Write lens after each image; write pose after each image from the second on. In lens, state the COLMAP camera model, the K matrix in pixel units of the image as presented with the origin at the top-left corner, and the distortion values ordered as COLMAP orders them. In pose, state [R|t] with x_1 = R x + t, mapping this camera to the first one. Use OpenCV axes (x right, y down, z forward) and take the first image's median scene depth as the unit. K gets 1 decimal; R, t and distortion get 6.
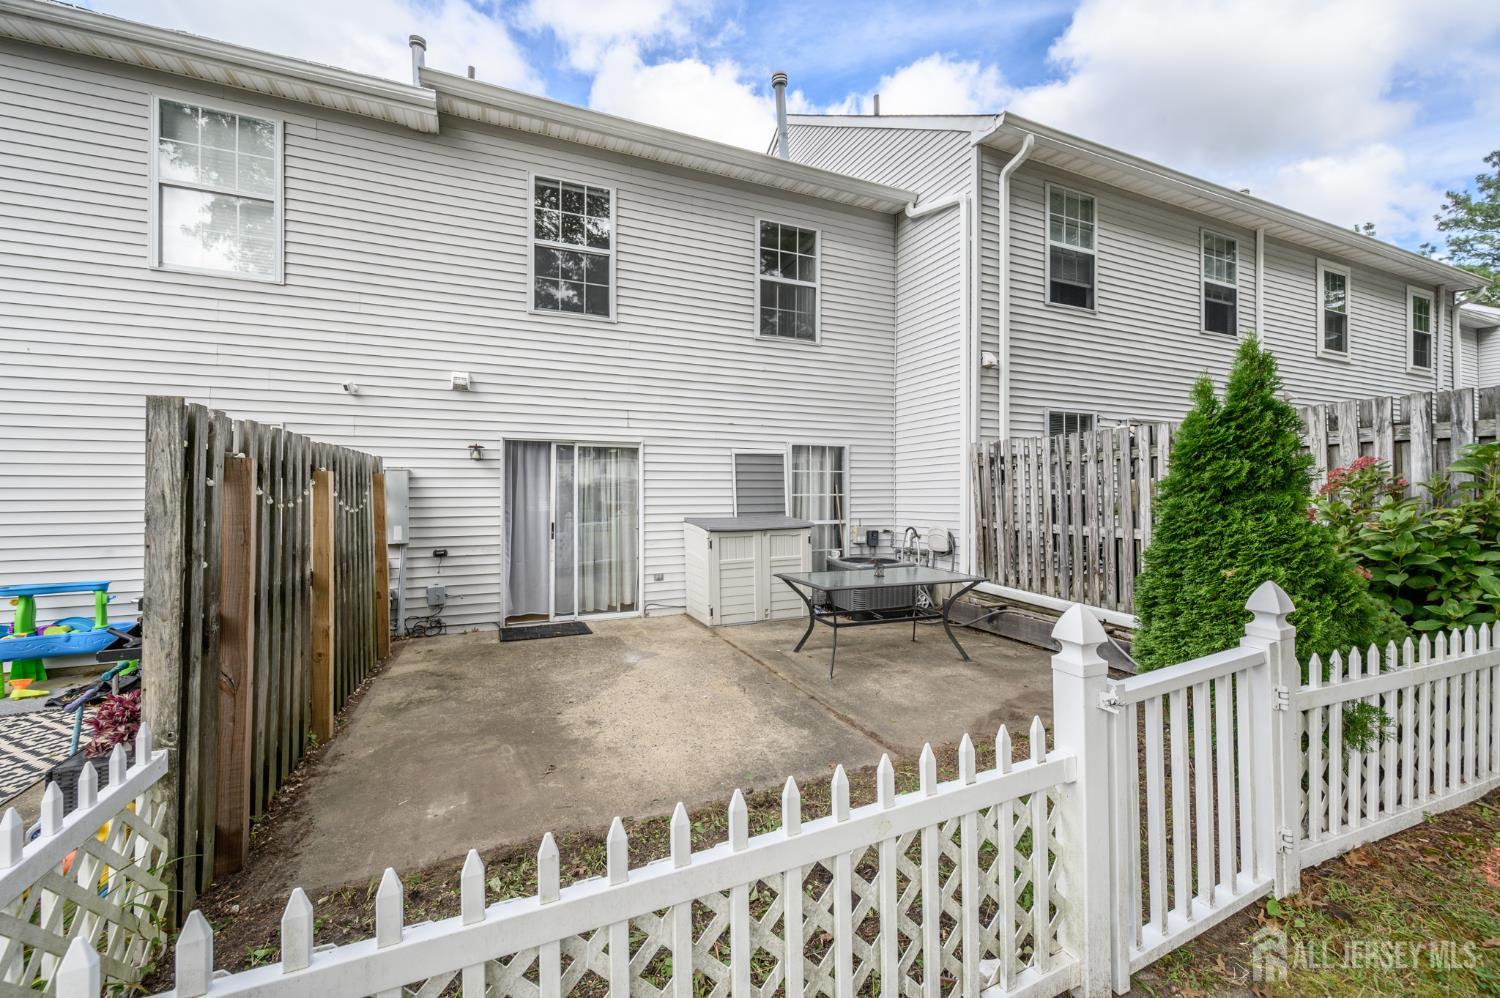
lens RADIAL K [[587.7, 0, 743.5], [0, 587.7, 494.5], [0, 0, 1]] dist [0.000516, 0.000015]
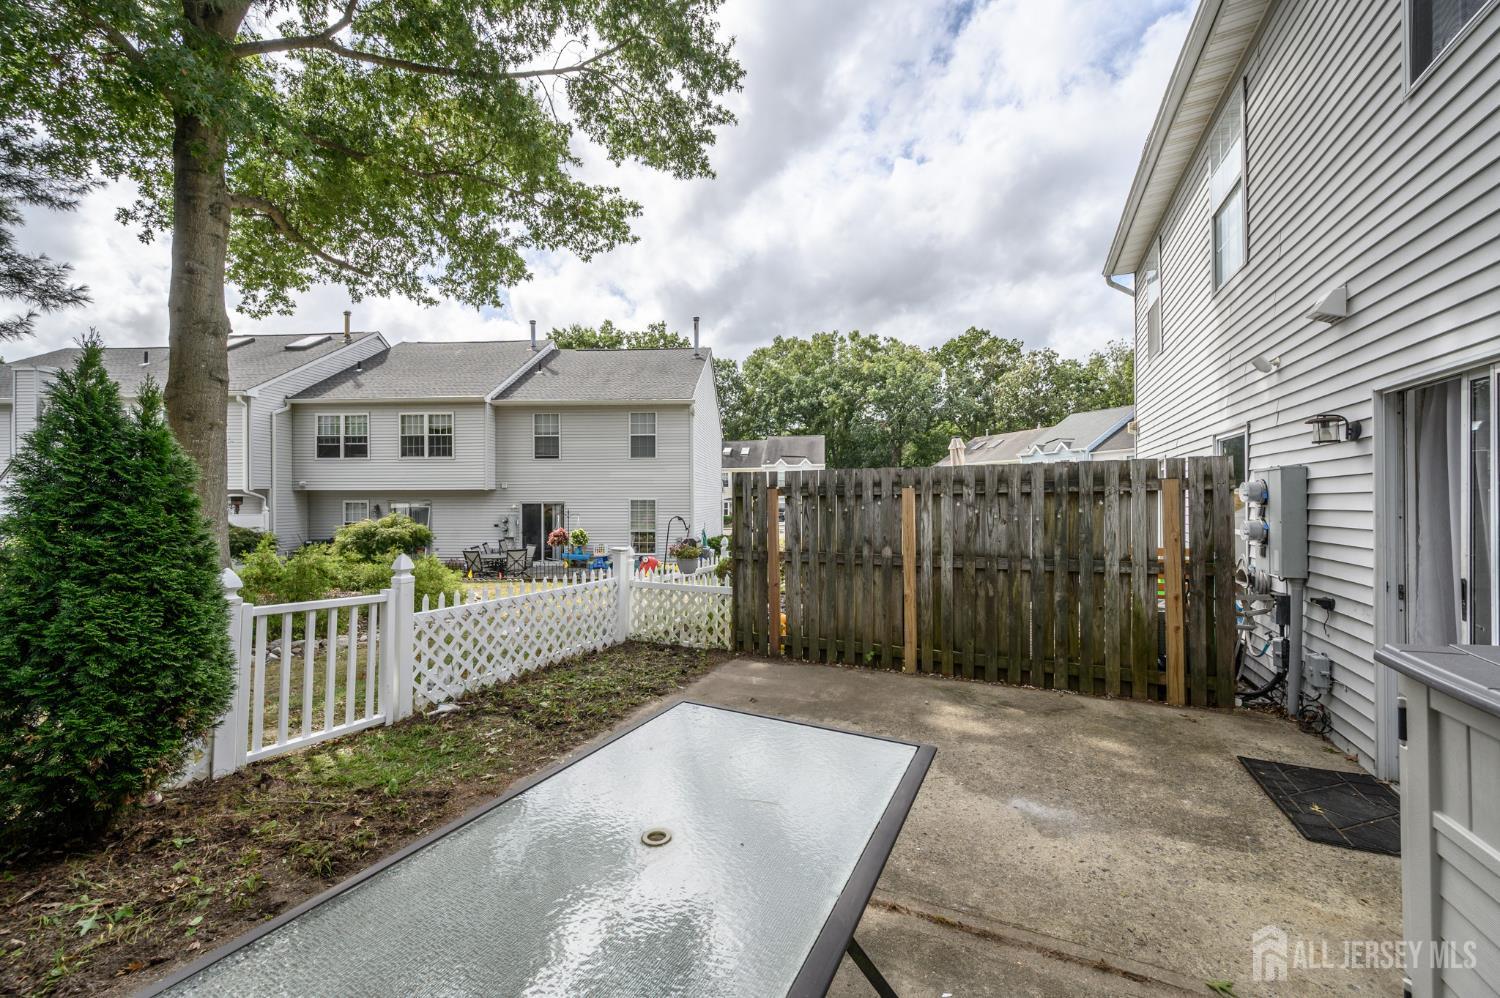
lens RADIAL K [[589.0, 0, 756.5], [0, 589.0, 497.6], [0, 0, 1]] dist [-0.000278, -0.000018]
pose [[-0.737853, 0.001578, -0.674959, 0.349814], [0.004795, 0.999984, -0.002905, -0.009868], [0.674944, -0.005380, -0.737849, 1.152311]]
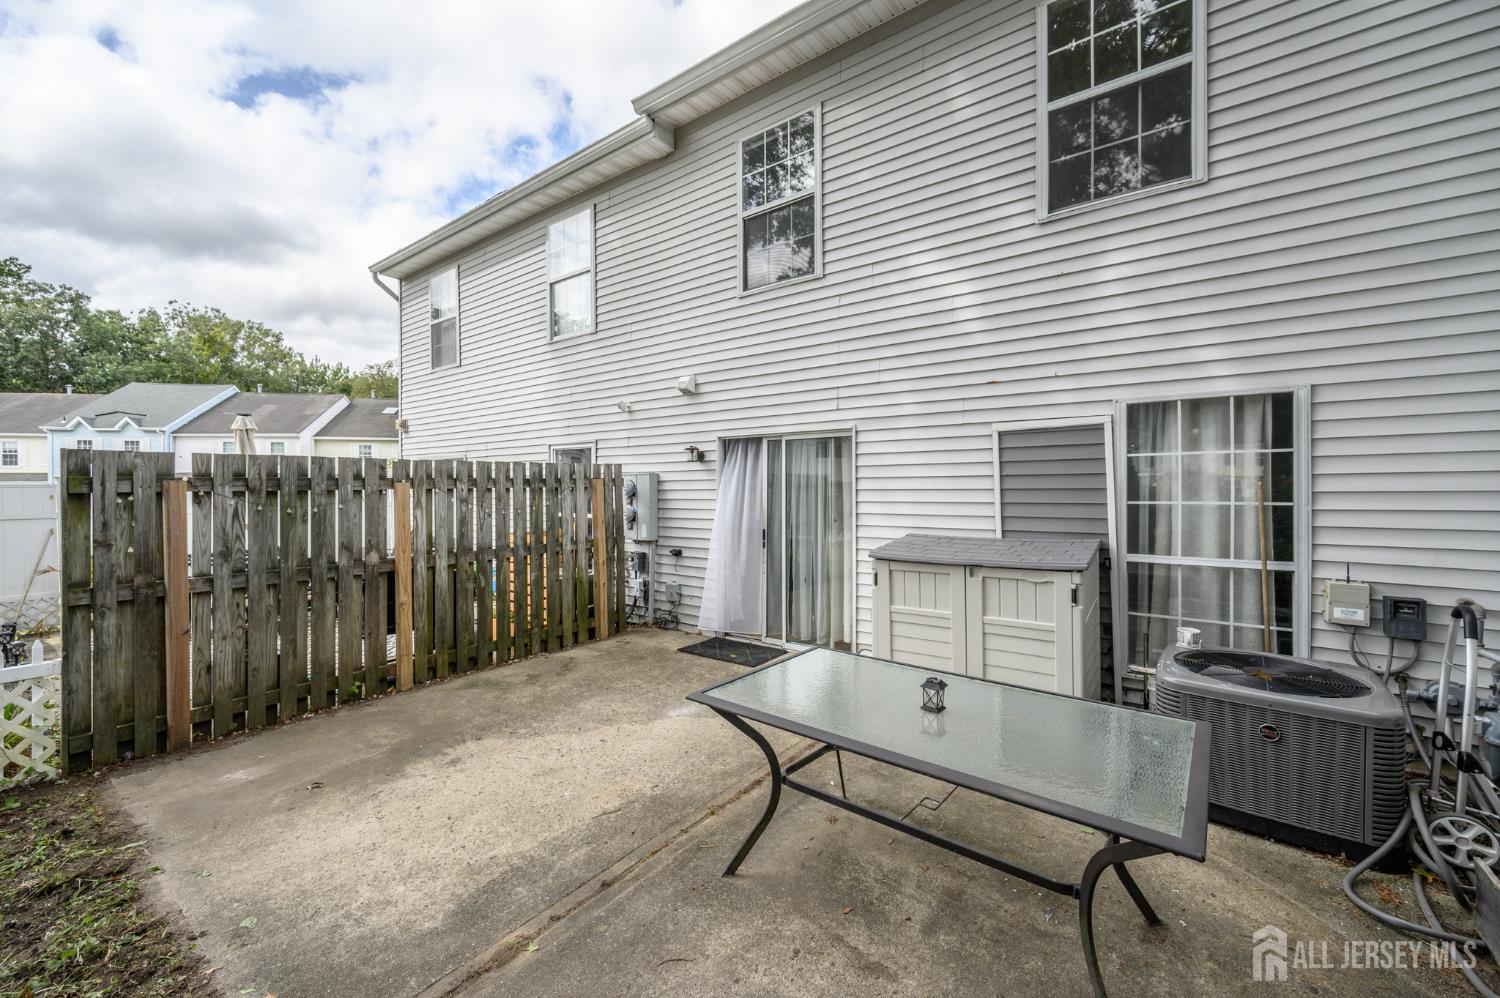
lens RADIAL K [[587.7, 0, 743.5], [0, 587.7, 494.5], [0, 0, 1]] dist [0.000516, 0.000015]
pose [[0.502028, 0.010104, -0.864792, 0.493303], [0.001901, 0.999916, 0.012786, -0.018685], [0.864849, -0.008063, 0.501967, 0.633524]]
